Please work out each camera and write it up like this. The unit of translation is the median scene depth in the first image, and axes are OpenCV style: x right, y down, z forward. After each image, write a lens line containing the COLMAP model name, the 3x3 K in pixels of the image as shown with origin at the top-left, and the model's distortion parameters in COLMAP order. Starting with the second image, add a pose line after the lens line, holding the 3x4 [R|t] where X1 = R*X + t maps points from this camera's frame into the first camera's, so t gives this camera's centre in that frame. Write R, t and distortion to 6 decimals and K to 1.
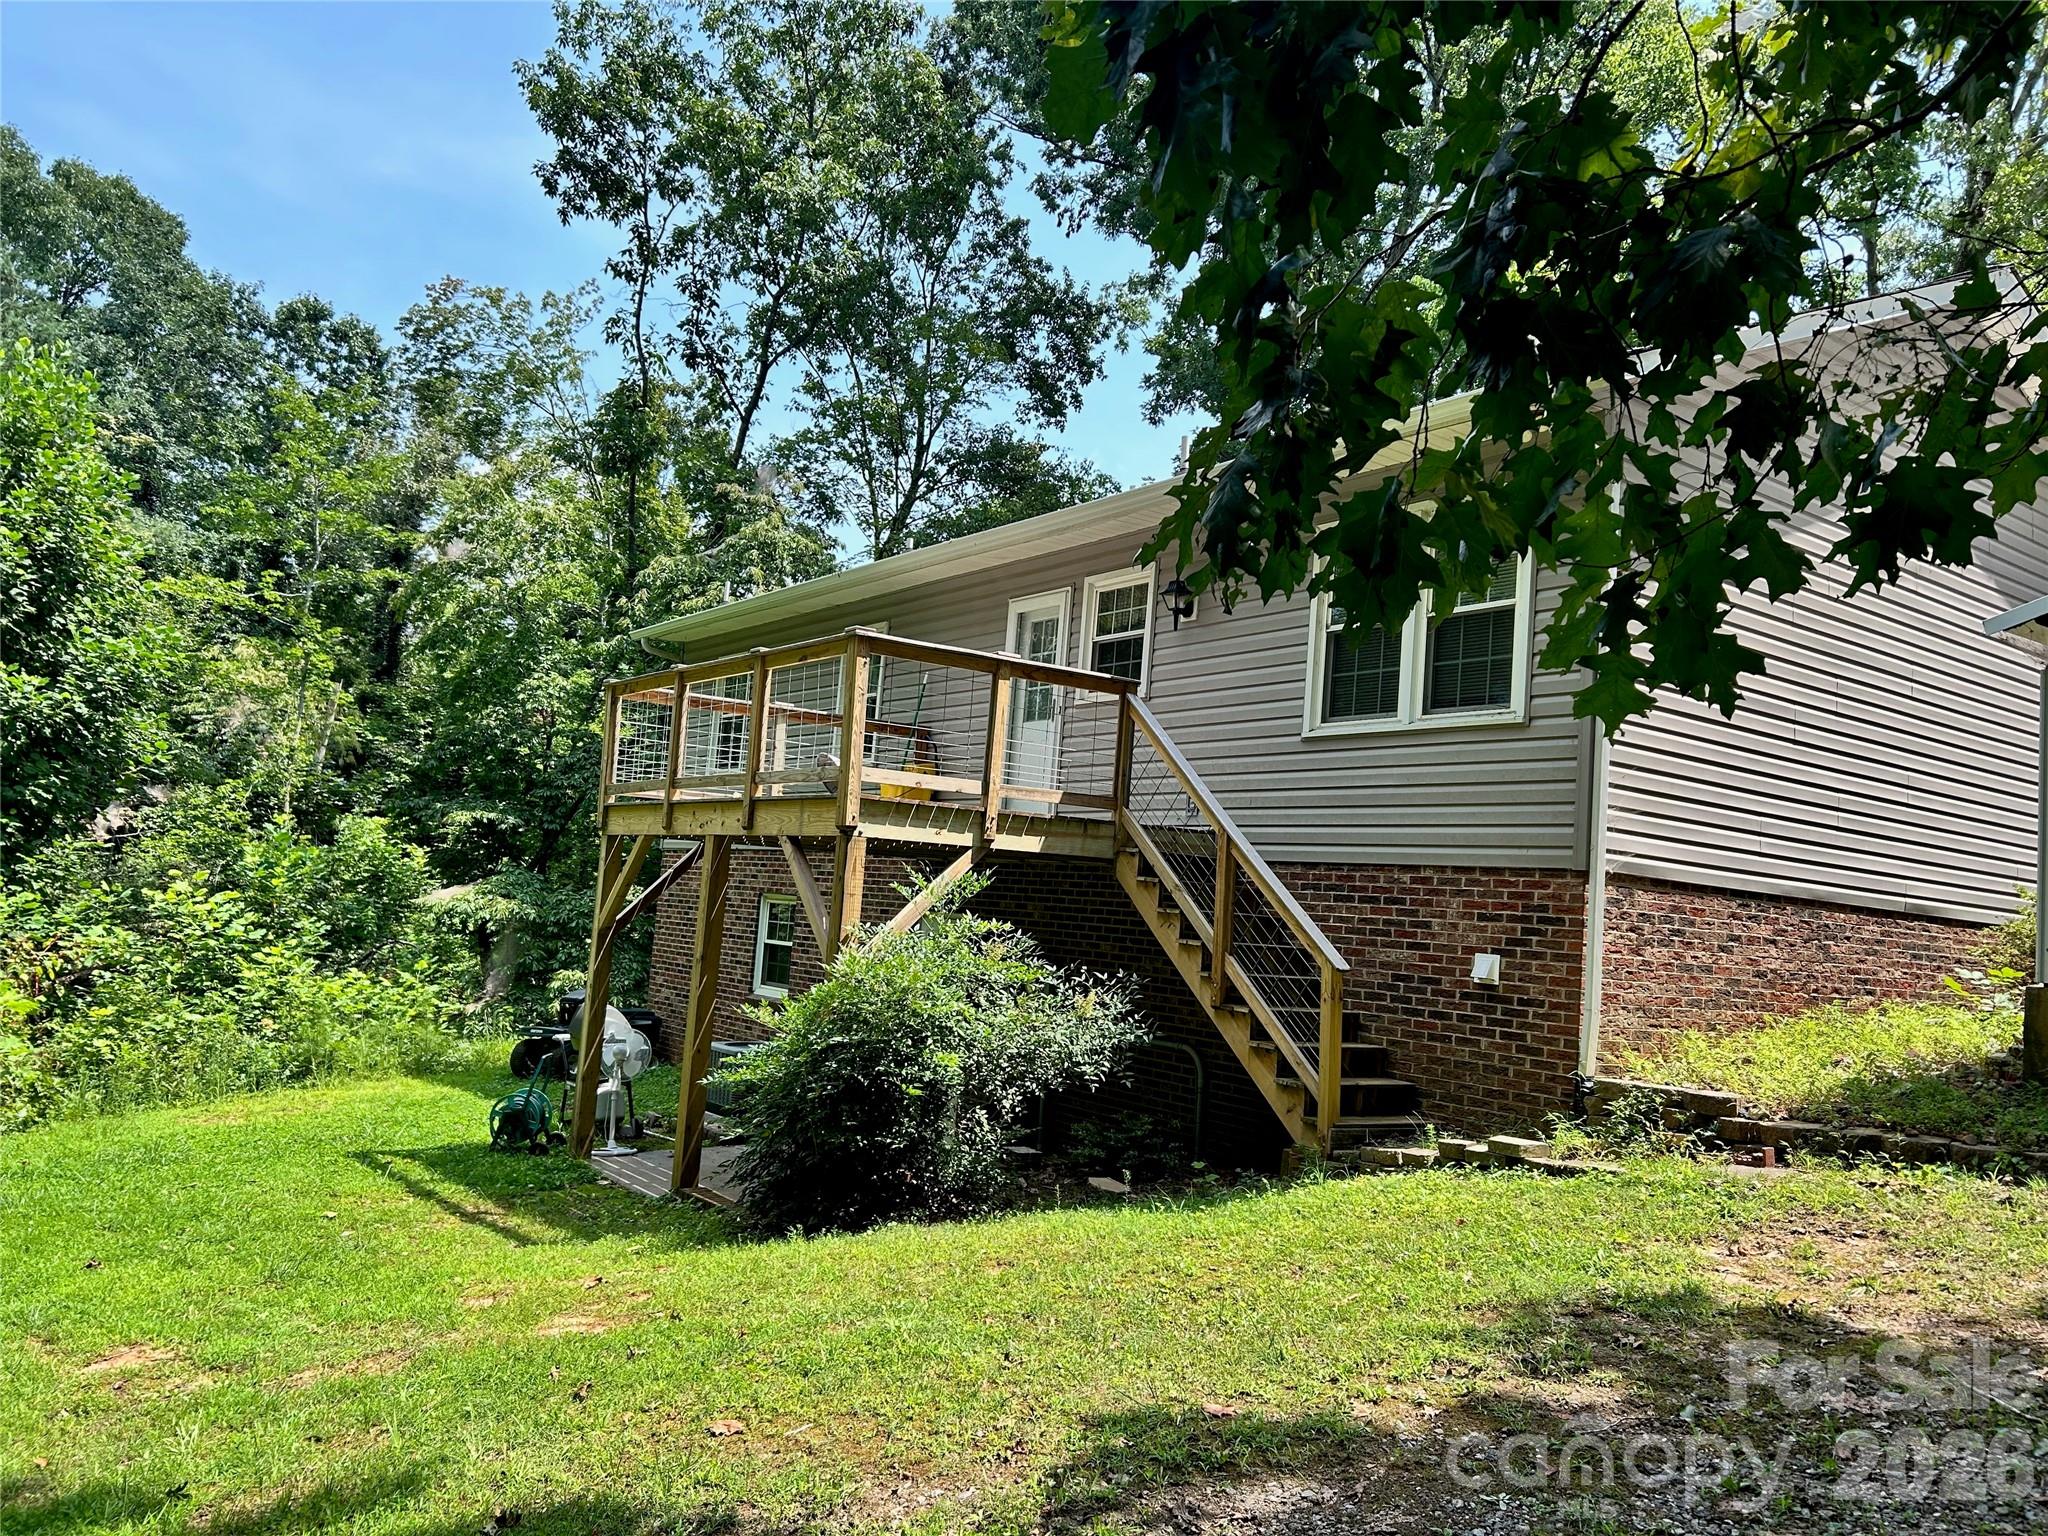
lens RADIAL K [[1554.9, 0, 1024.0], [0, 1554.9, 768.0], [0, 0, 1]] dist [0.083389, 0.000104]
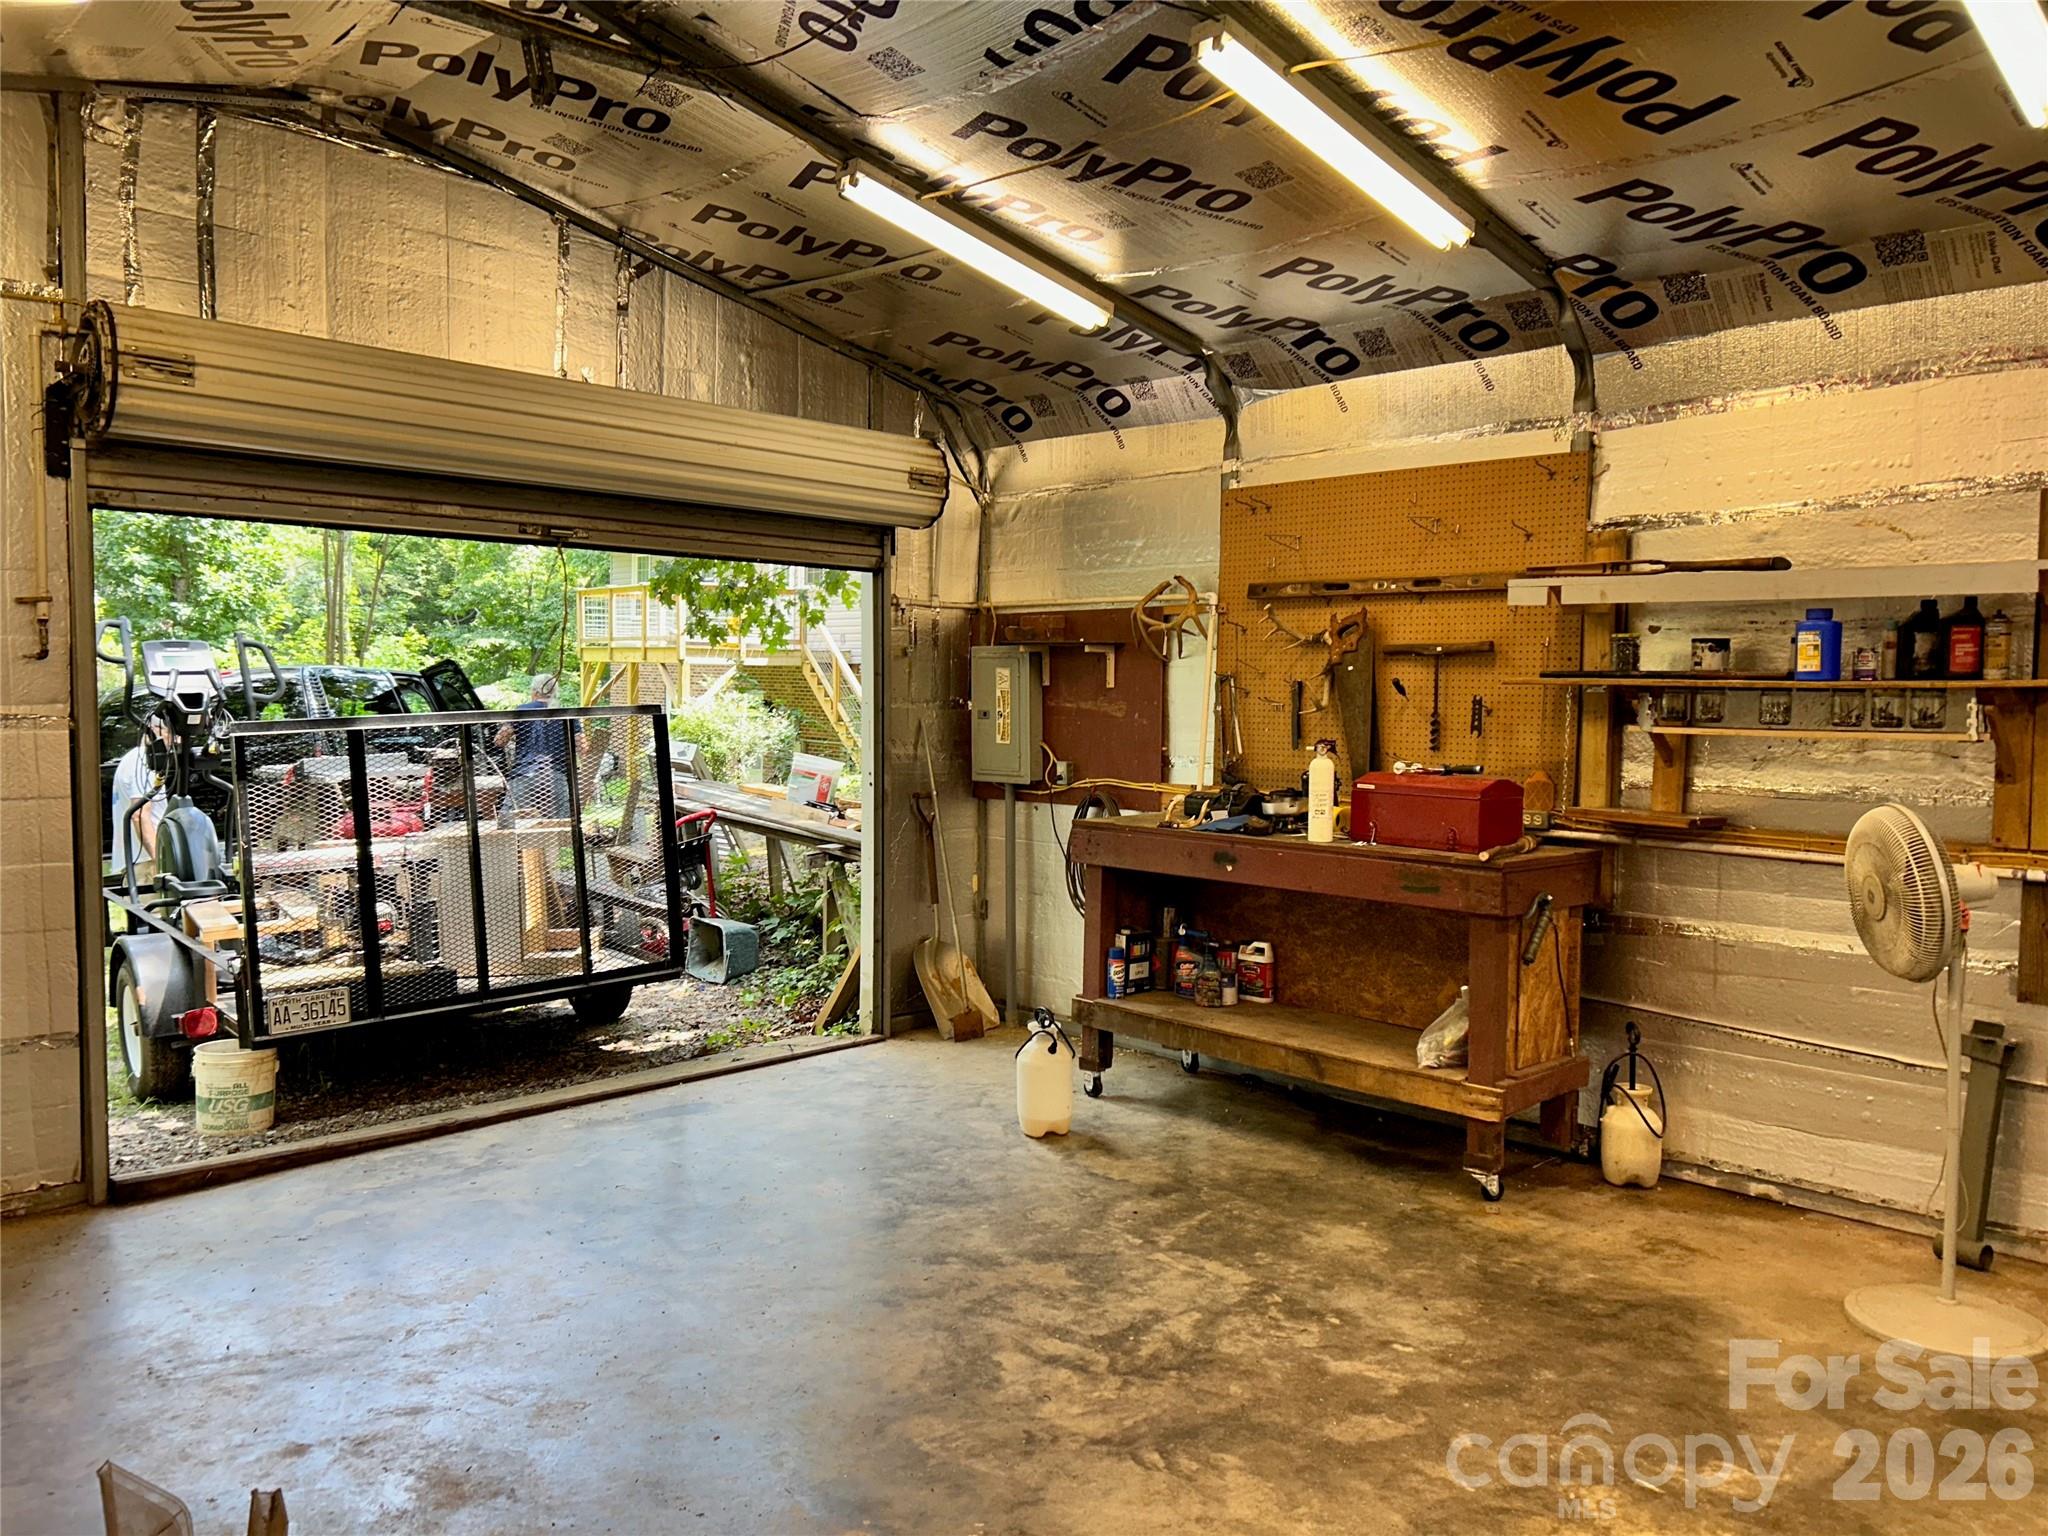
lens RADIAL K [[1554.9, 0, 1024.0], [0, 1554.9, 768.0], [0, 0, 1]] dist [0.083389, 0.000104]
pose [[0.998460, -0.049238, 0.025576, 0.345896], [0.044886, 0.987772, 0.149302, -0.132896], [-0.032615, -0.147924, 0.988461, -1.460651]]
